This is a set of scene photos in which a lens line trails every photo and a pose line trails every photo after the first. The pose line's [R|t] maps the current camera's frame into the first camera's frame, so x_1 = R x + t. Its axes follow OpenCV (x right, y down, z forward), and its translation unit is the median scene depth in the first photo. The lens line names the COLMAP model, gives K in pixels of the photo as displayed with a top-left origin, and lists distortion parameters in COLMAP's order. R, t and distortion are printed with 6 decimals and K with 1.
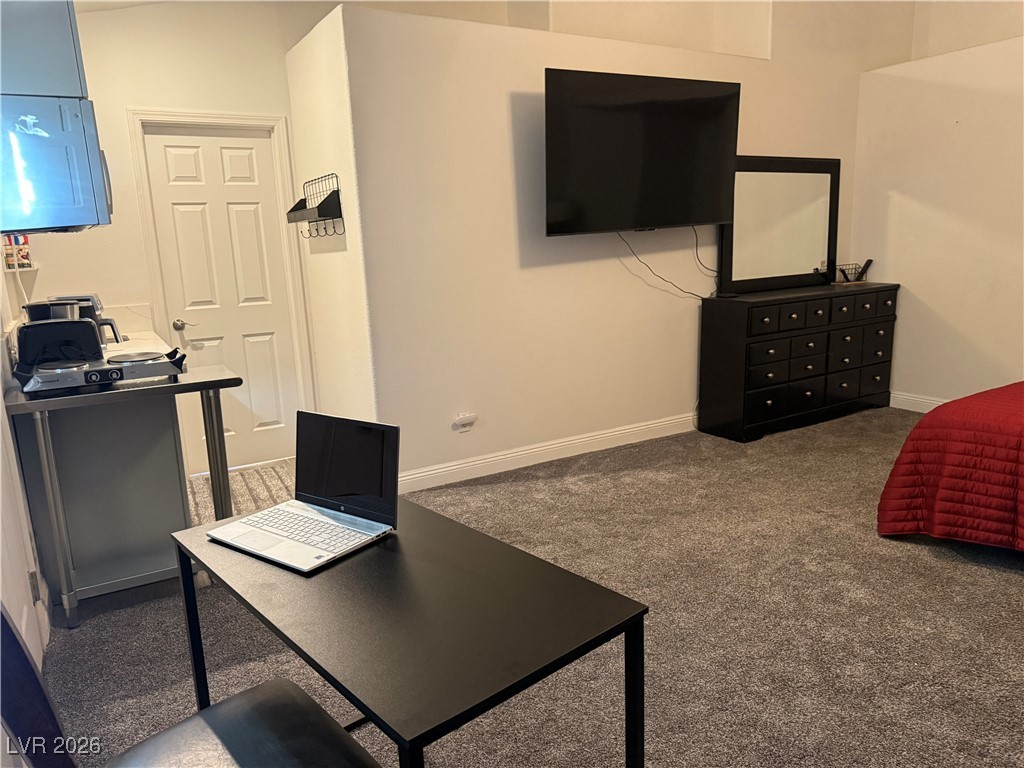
lens RADIAL K [[723.6, 0, 512.6], [0, 723.6, 395.6], [0, 0, 1]] dist [0.079255, -0.108977]
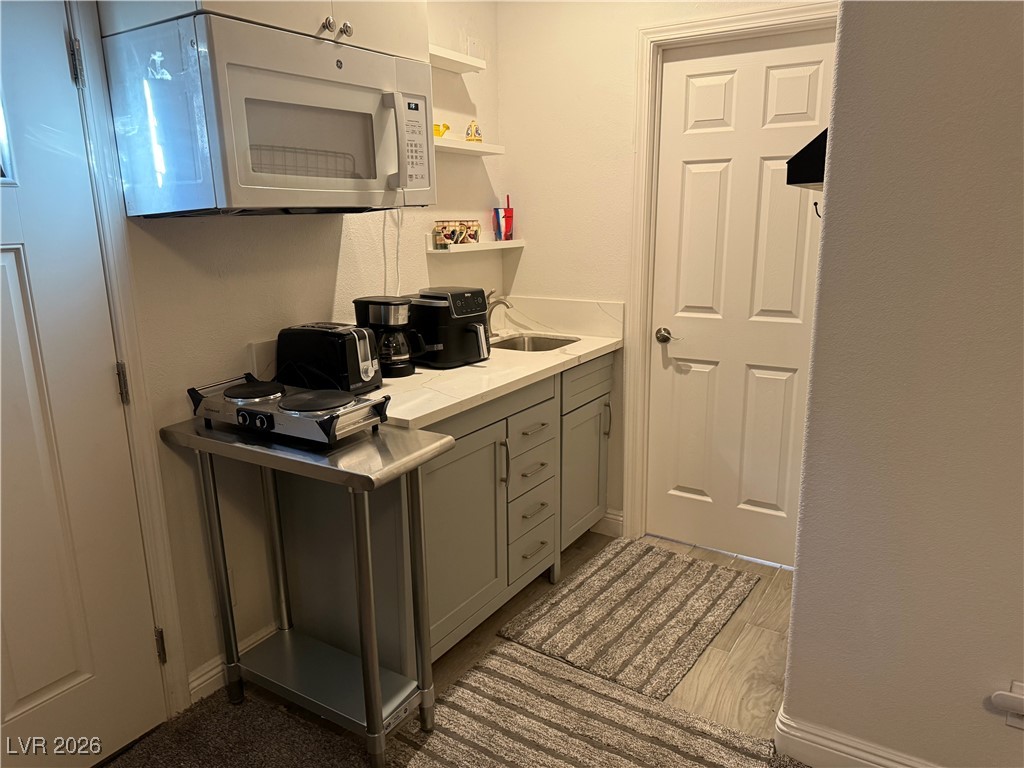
lens RADIAL K [[723.6, 0, 512.1], [0, 723.6, 390.0], [0, 0, 1]] dist [0.079255, -0.108977]
pose [[0.458515, 0.242293, -0.855019, 0.108038], [-0.192867, 0.966315, 0.170404, -0.152450], [0.867506, 0.086773, 0.489800, 0.586472]]
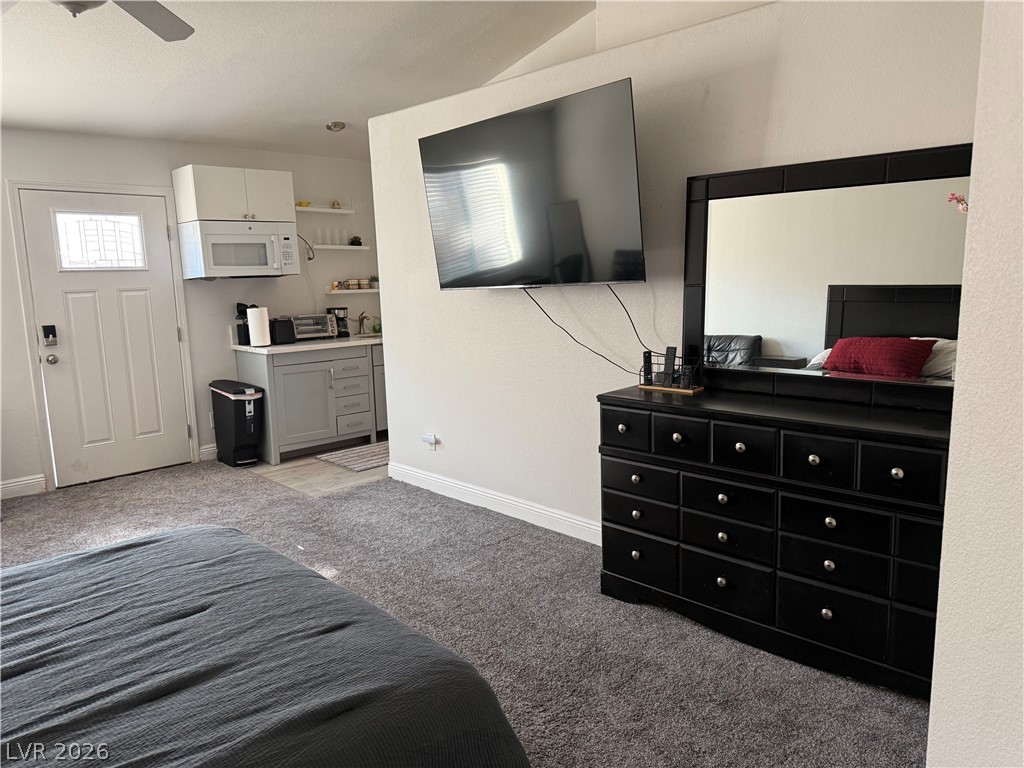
lens RADIAL K [[723.6, 0, 516.0], [0, 723.6, 382.2], [0, 0, 1]] dist [0.079255, -0.108977]
pose [[0.240860, 0.174737, -0.954701, 1.128424], [-0.188614, 0.973334, 0.130562, -0.247449], [0.952056, 0.148623, 0.267395, 0.860362]]
